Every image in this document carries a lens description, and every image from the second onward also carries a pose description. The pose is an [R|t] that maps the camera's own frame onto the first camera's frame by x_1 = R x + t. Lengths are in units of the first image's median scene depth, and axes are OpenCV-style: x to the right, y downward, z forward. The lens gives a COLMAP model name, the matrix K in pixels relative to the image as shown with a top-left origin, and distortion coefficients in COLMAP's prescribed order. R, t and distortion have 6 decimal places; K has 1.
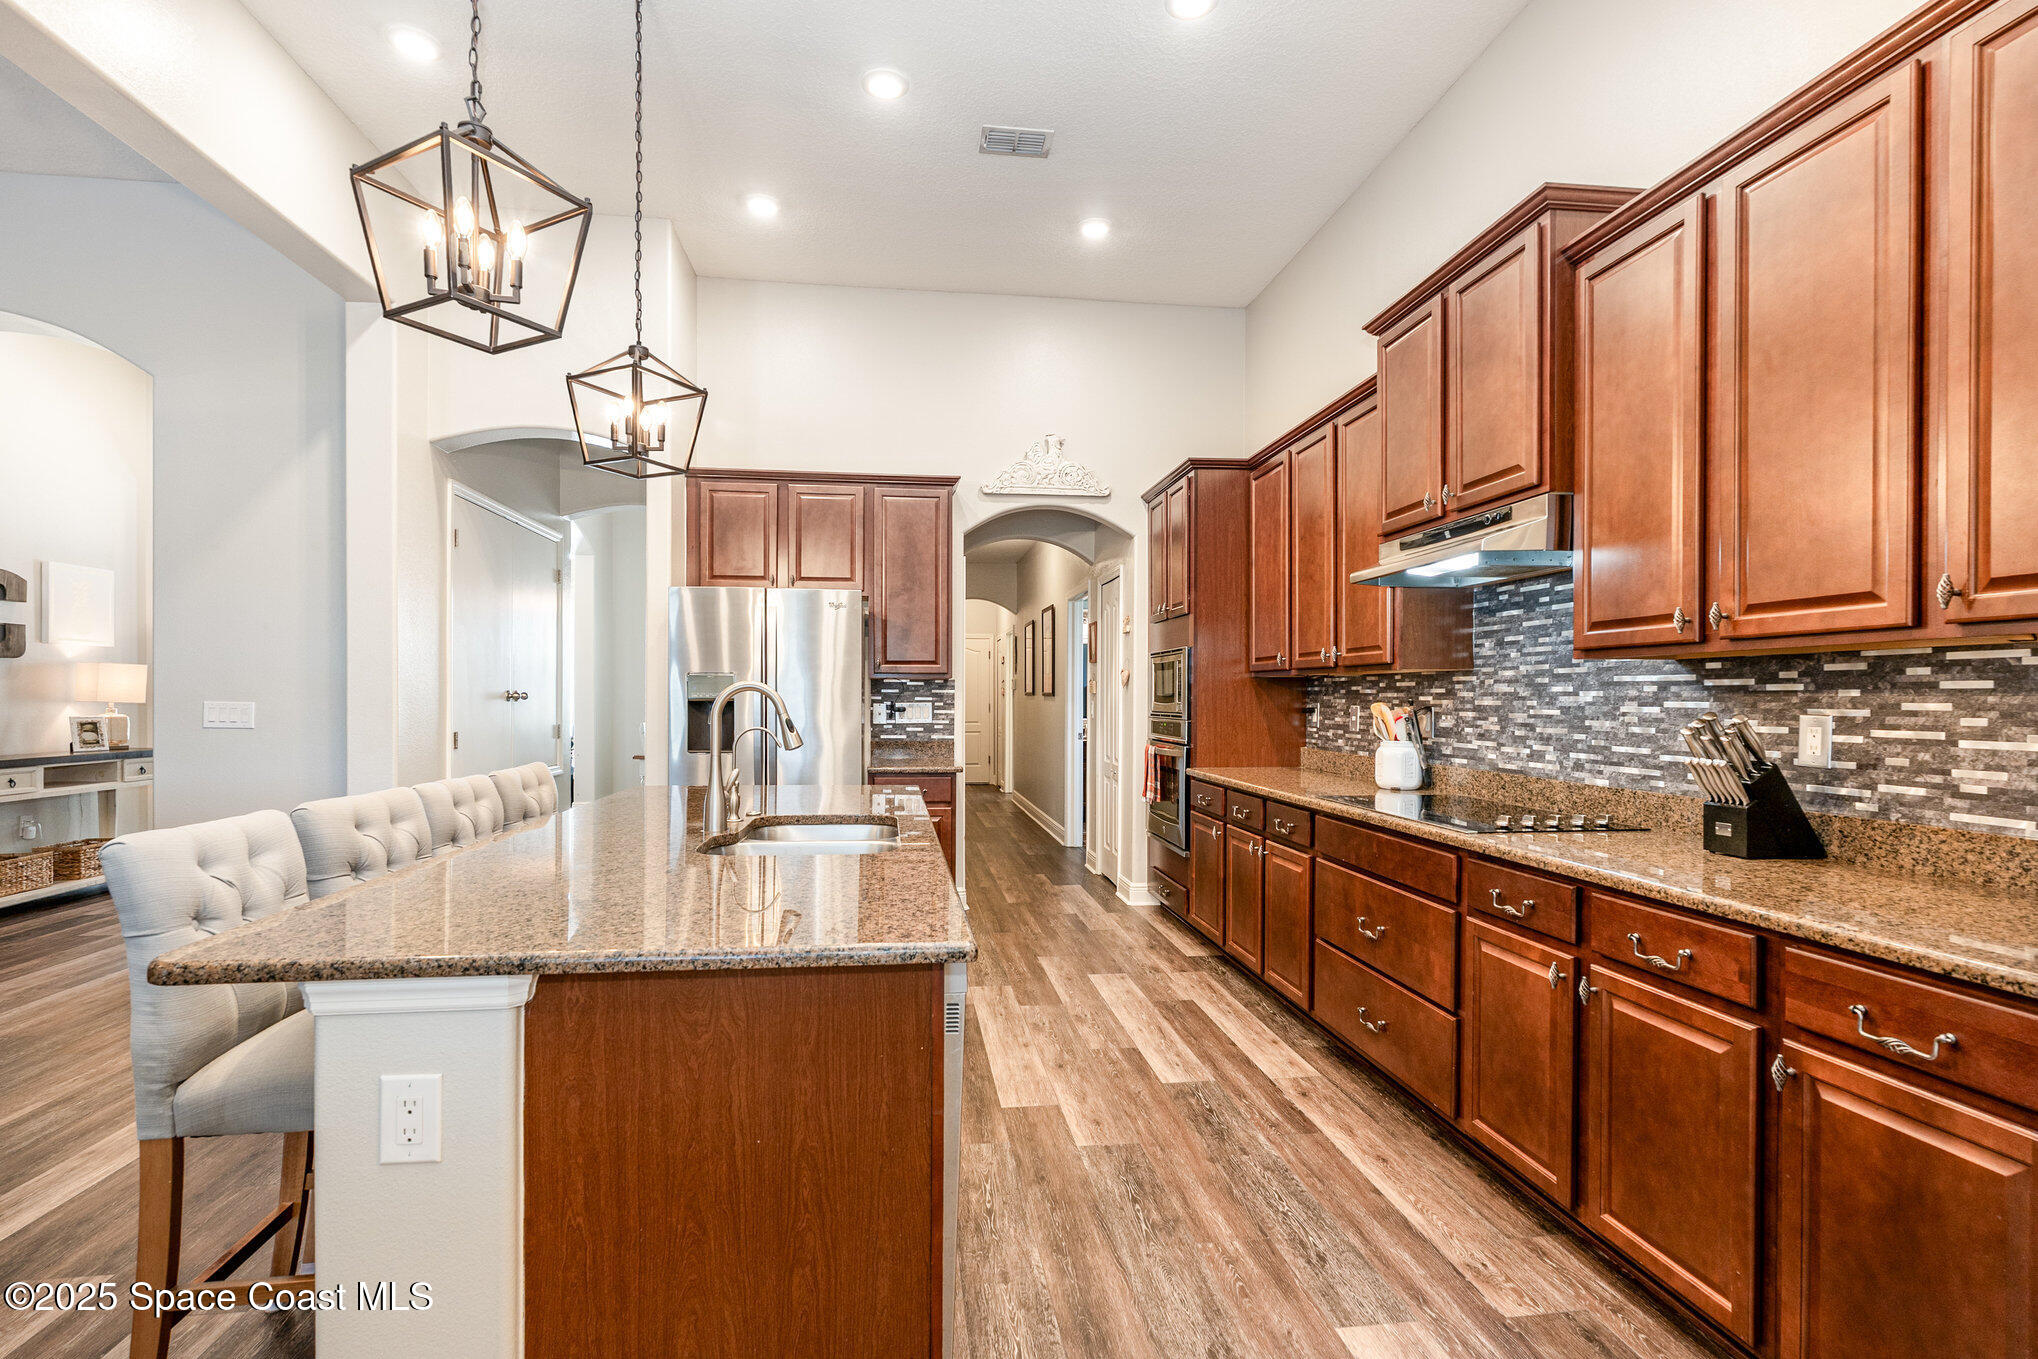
lens RADIAL K [[955.9, 0, 1029.1], [0, 955.9, 680.6], [0, 0, 1]] dist [0.000210, -0.000200]
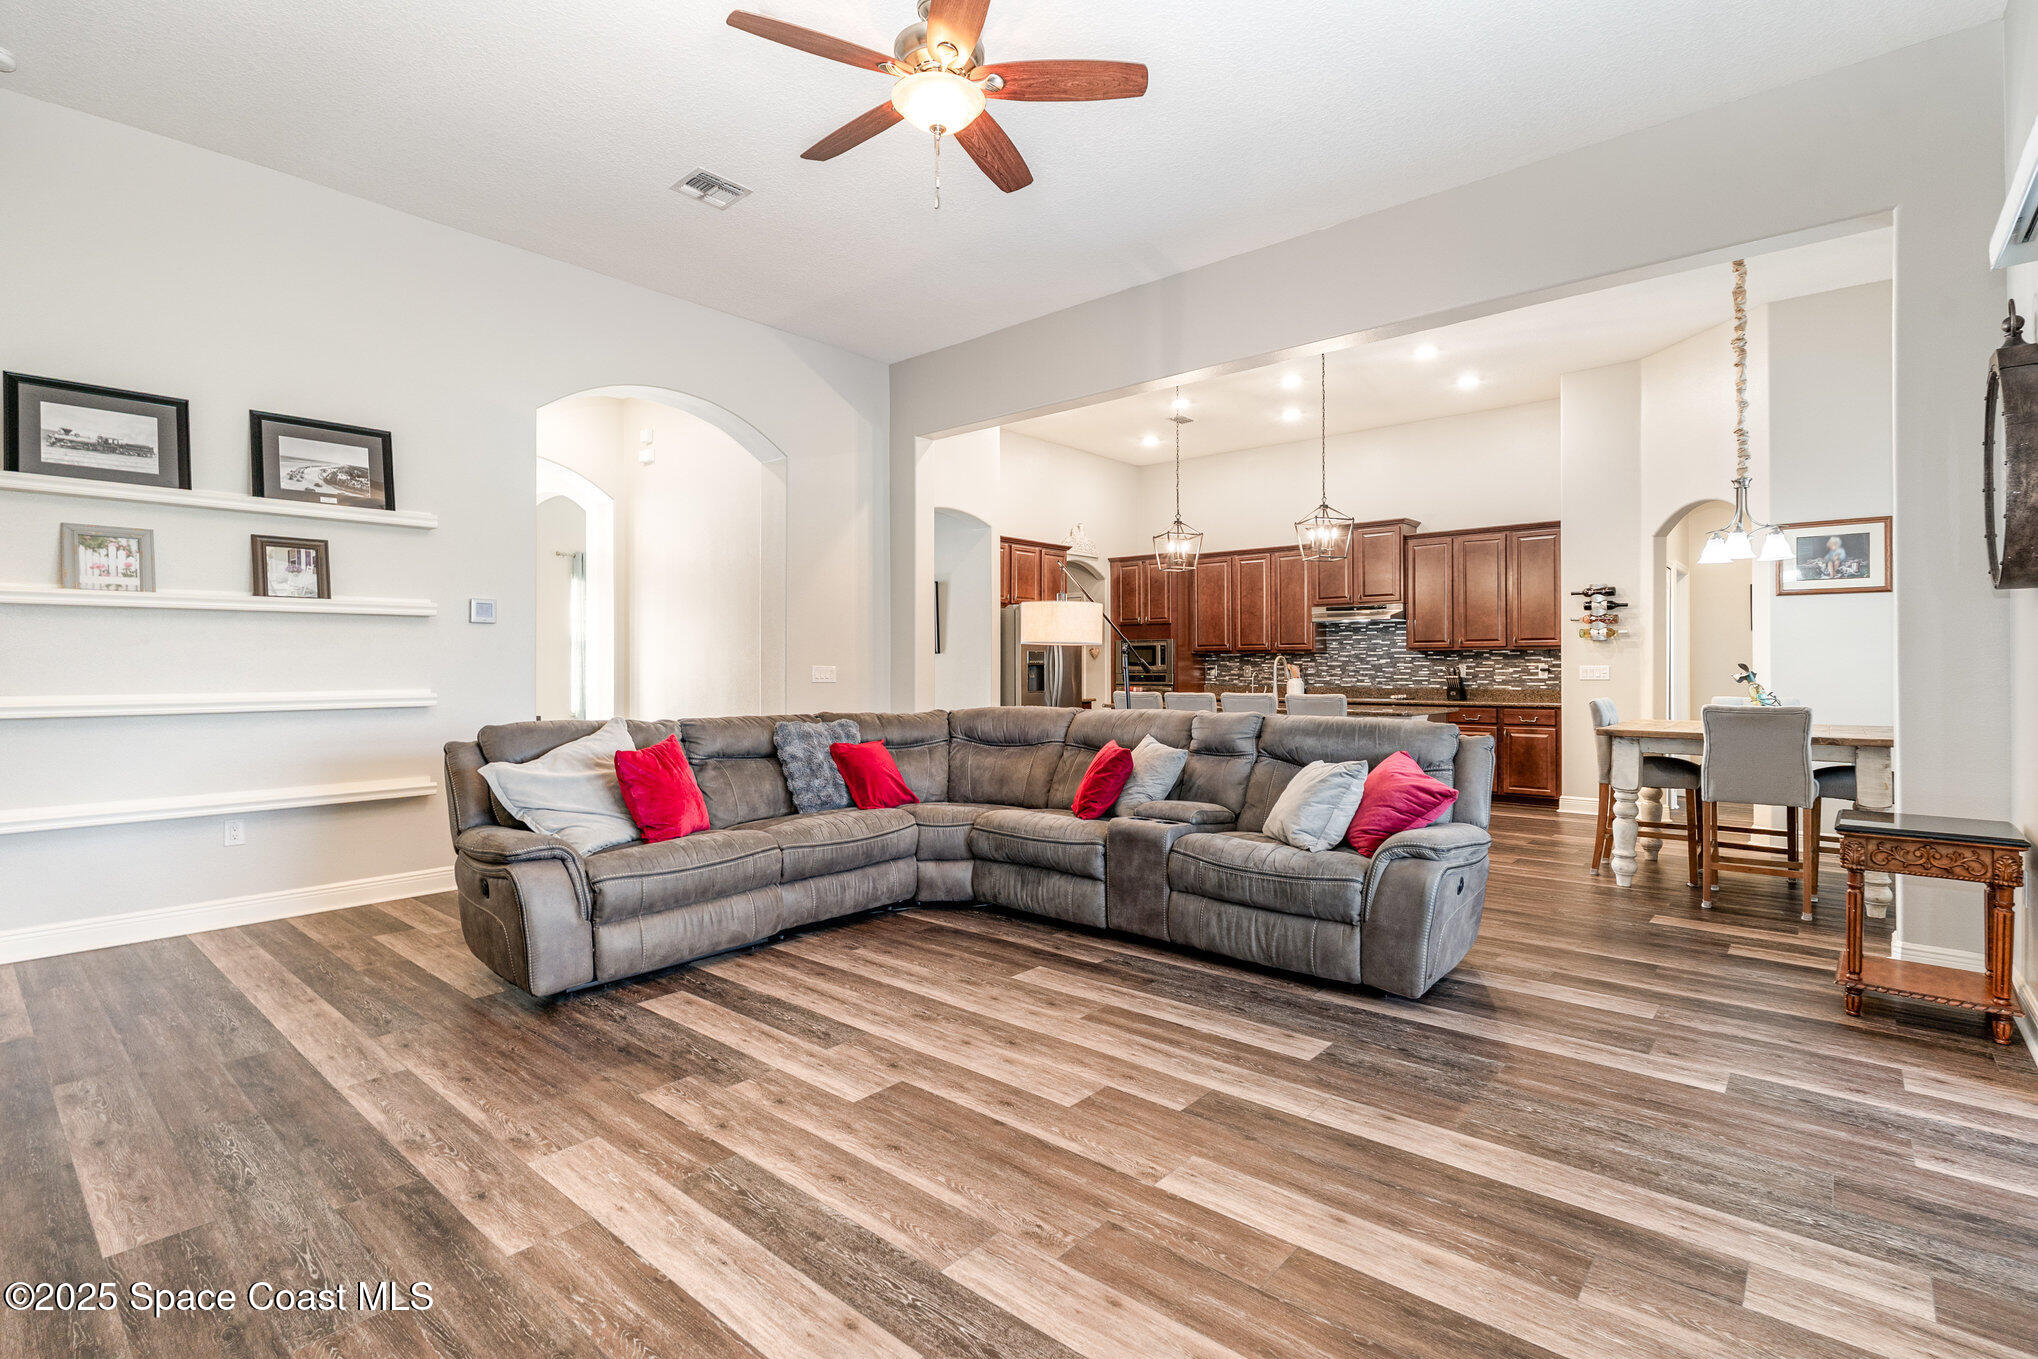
lens RADIAL K [[955.9, 0, 1033.3], [0, 955.9, 663.5], [0, 0, 1]] dist [0.000210, -0.000200]
pose [[0.739390, 0.000658, 0.673277, -2.423413], [-0.009094, 0.999918, 0.009009, 0.005663], [-0.673216, -0.012784, 0.739335, -0.588203]]
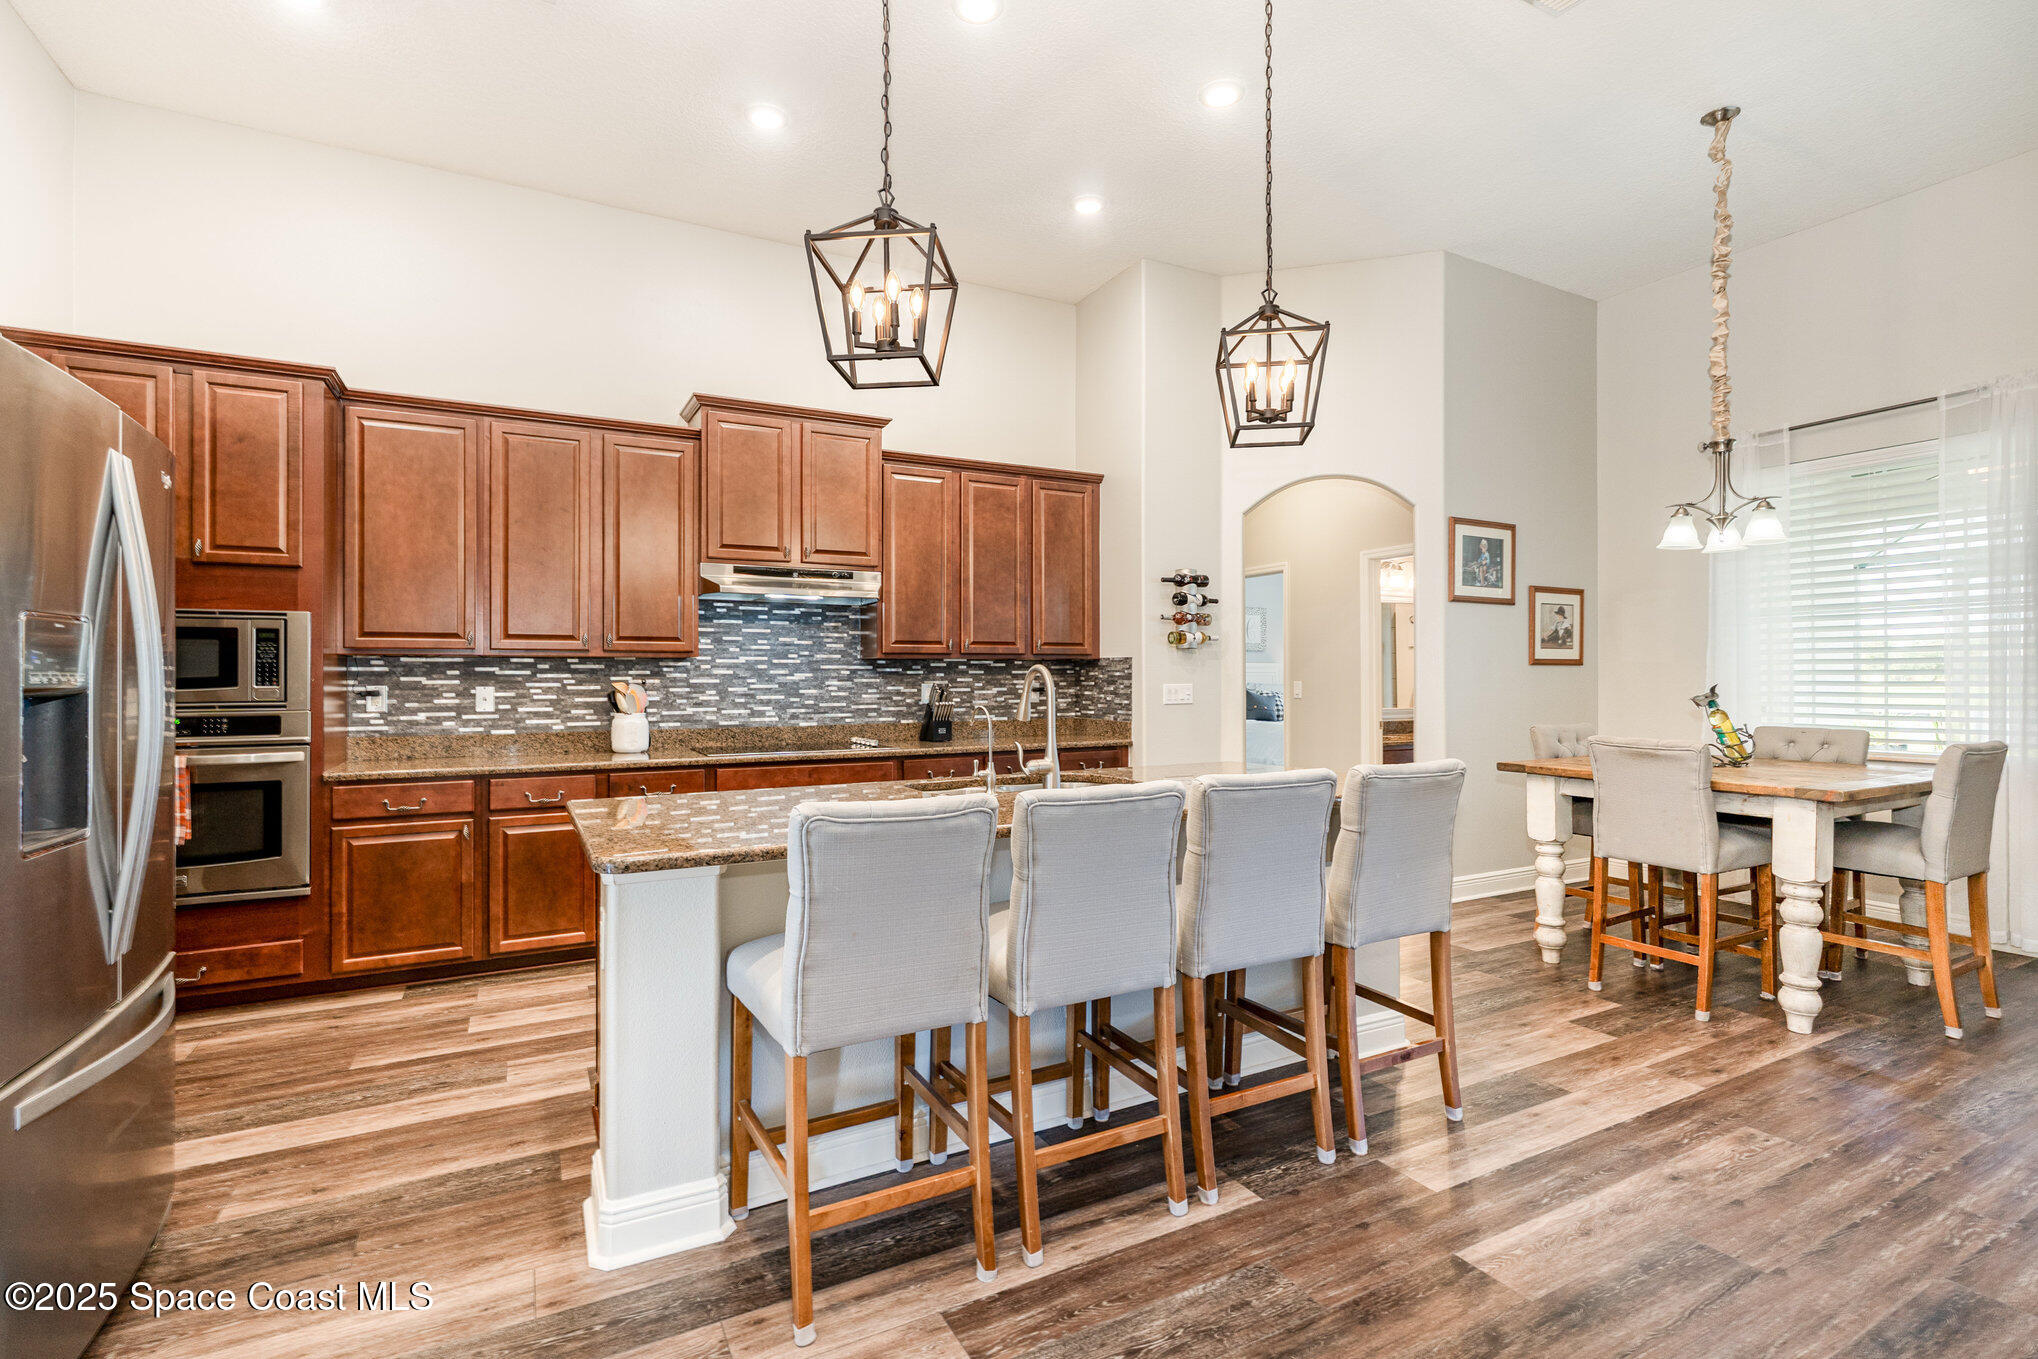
lens RADIAL K [[955.9, 0, 1029.1], [0, 955.9, 673.0], [0, 0, 1]] dist [0.000210, -0.000200]
pose [[-0.362733, 0.004148, 0.931884, -1.180555], [-0.013273, 0.999866, -0.009616, 0.020973], [-0.931799, -0.015857, -0.362629, 1.215256]]
